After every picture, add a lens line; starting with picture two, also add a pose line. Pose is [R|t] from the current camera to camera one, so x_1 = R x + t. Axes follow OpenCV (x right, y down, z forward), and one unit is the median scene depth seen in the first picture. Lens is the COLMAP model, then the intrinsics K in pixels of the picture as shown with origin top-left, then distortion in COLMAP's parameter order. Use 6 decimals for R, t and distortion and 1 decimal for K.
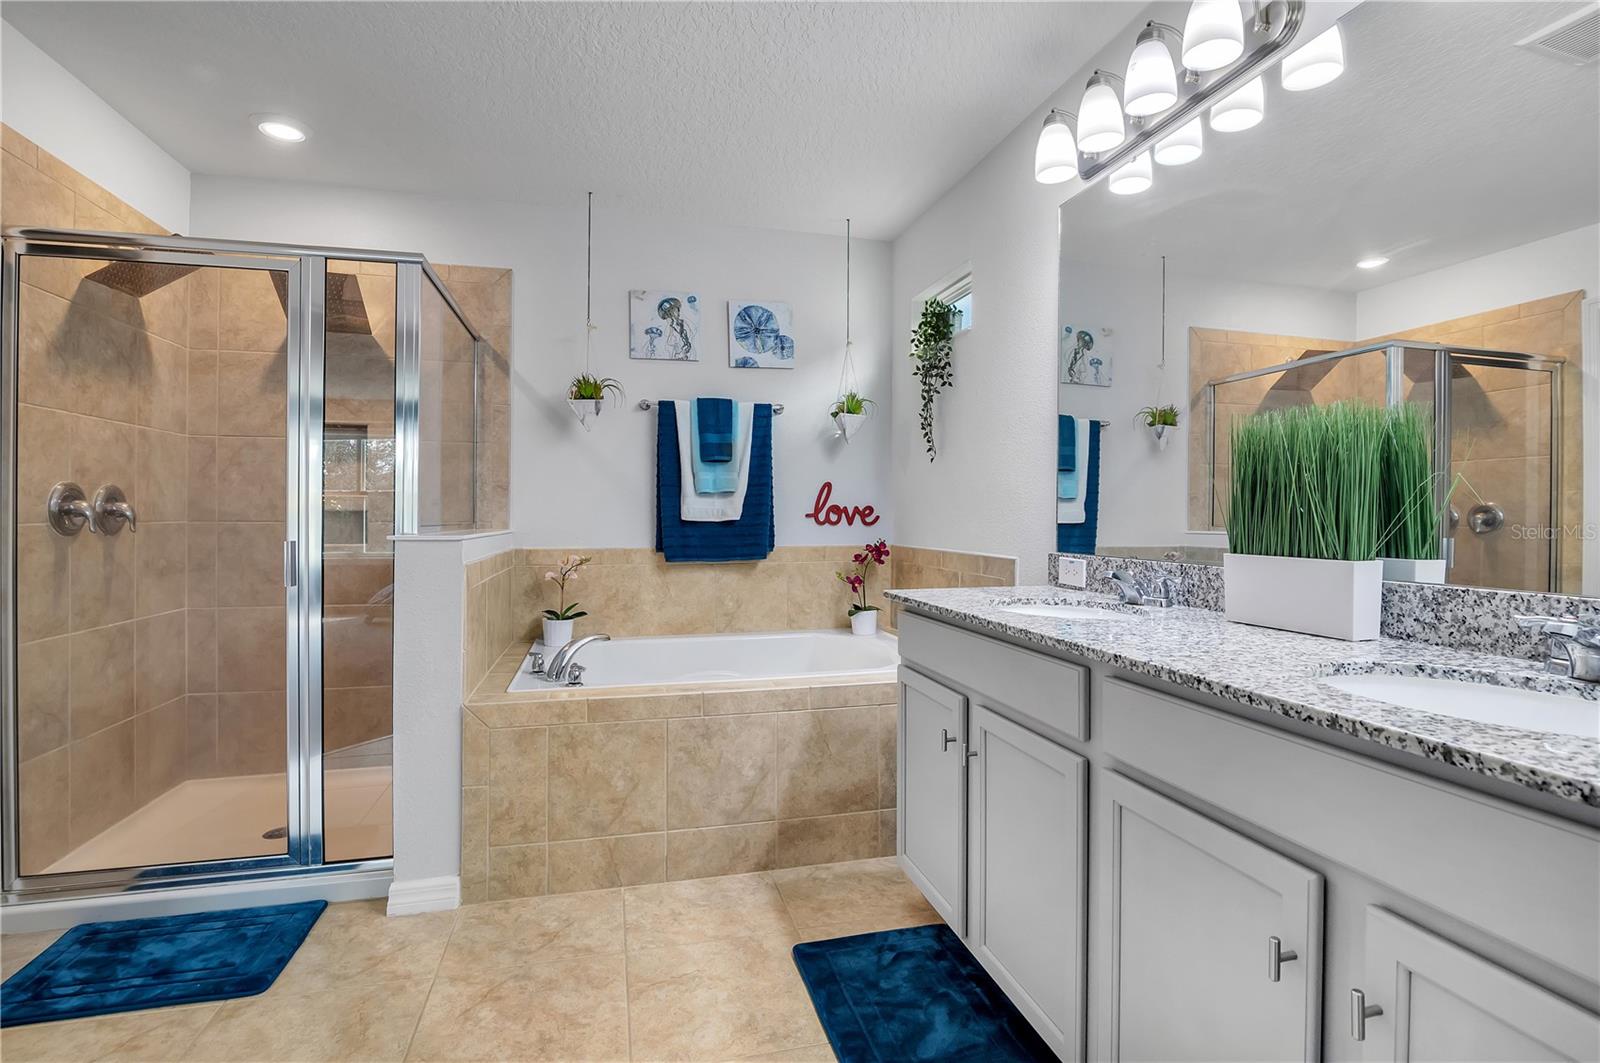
lens RADIAL K [[754.7, 0, 800.5], [0, 754.7, 526.3], [0, 0, 1]] dist [-0.014367, 0.000379]
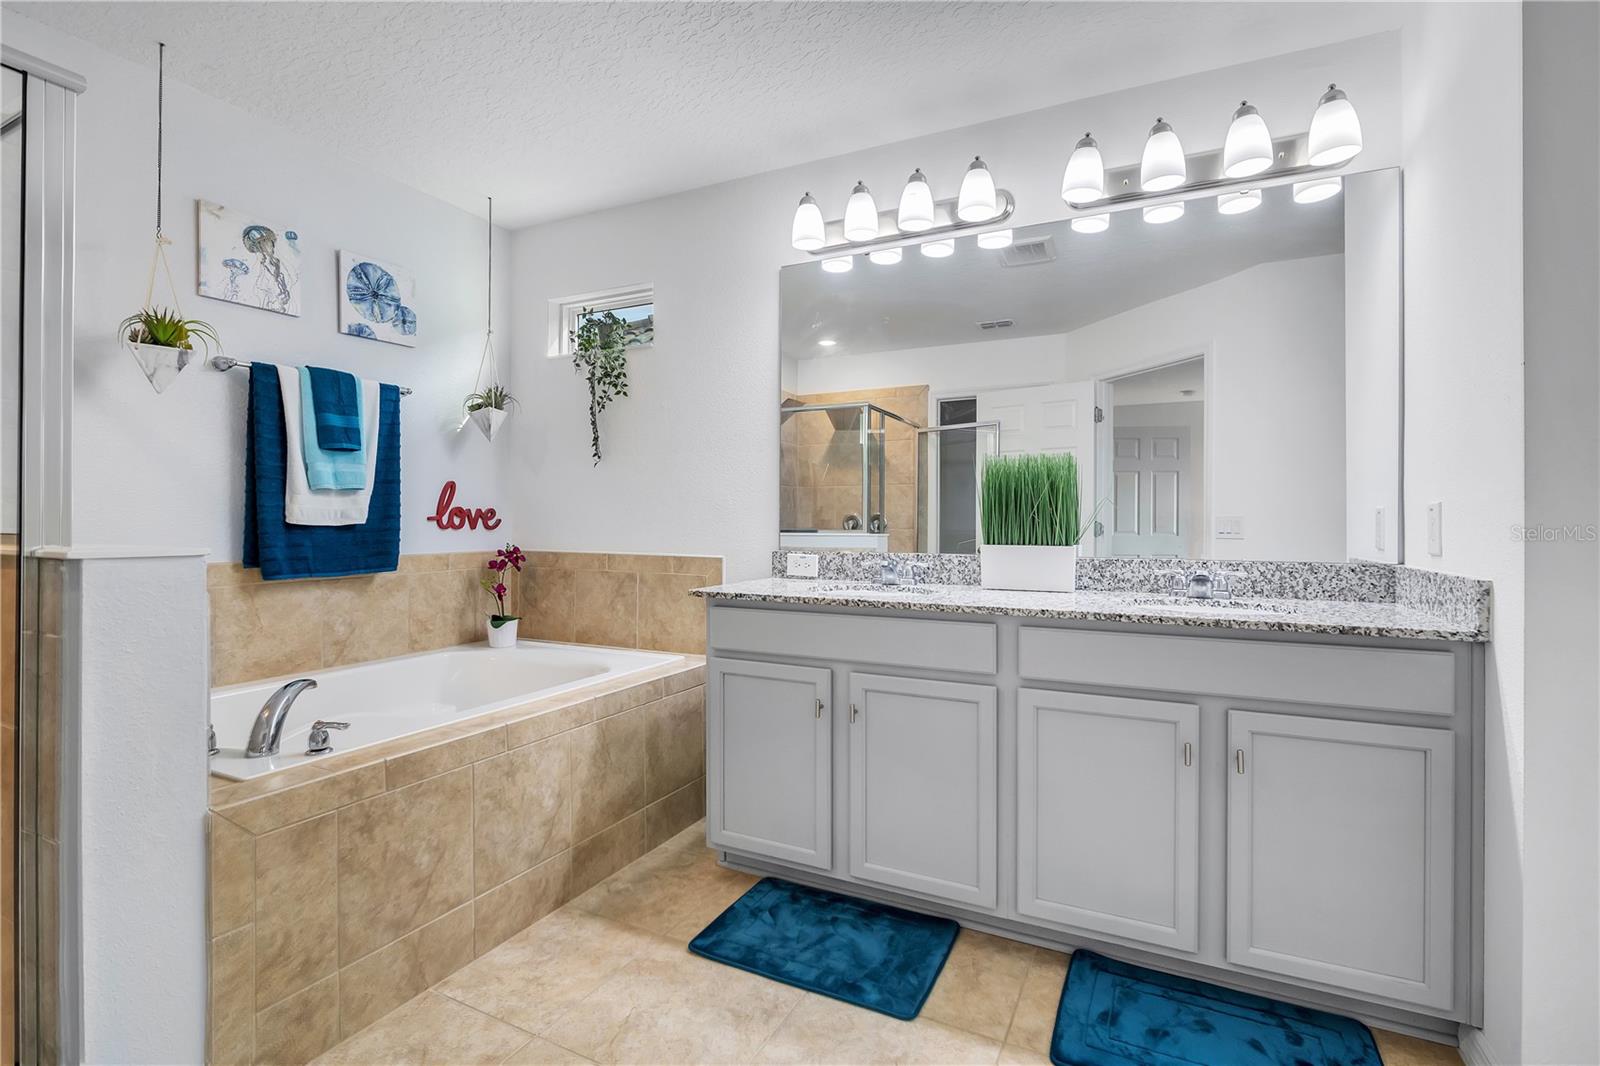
lens RADIAL K [[736.7, 0, 793.8], [0, 736.7, 522.3], [0, 0, 1]] dist [-0.020666, 0.003439]
pose [[0.661842, 0.000707, 0.749643, -0.523616], [0.007488, 0.999943, -0.007555, -0.000930], [-0.749606, 0.010614, 0.661799, 0.190667]]
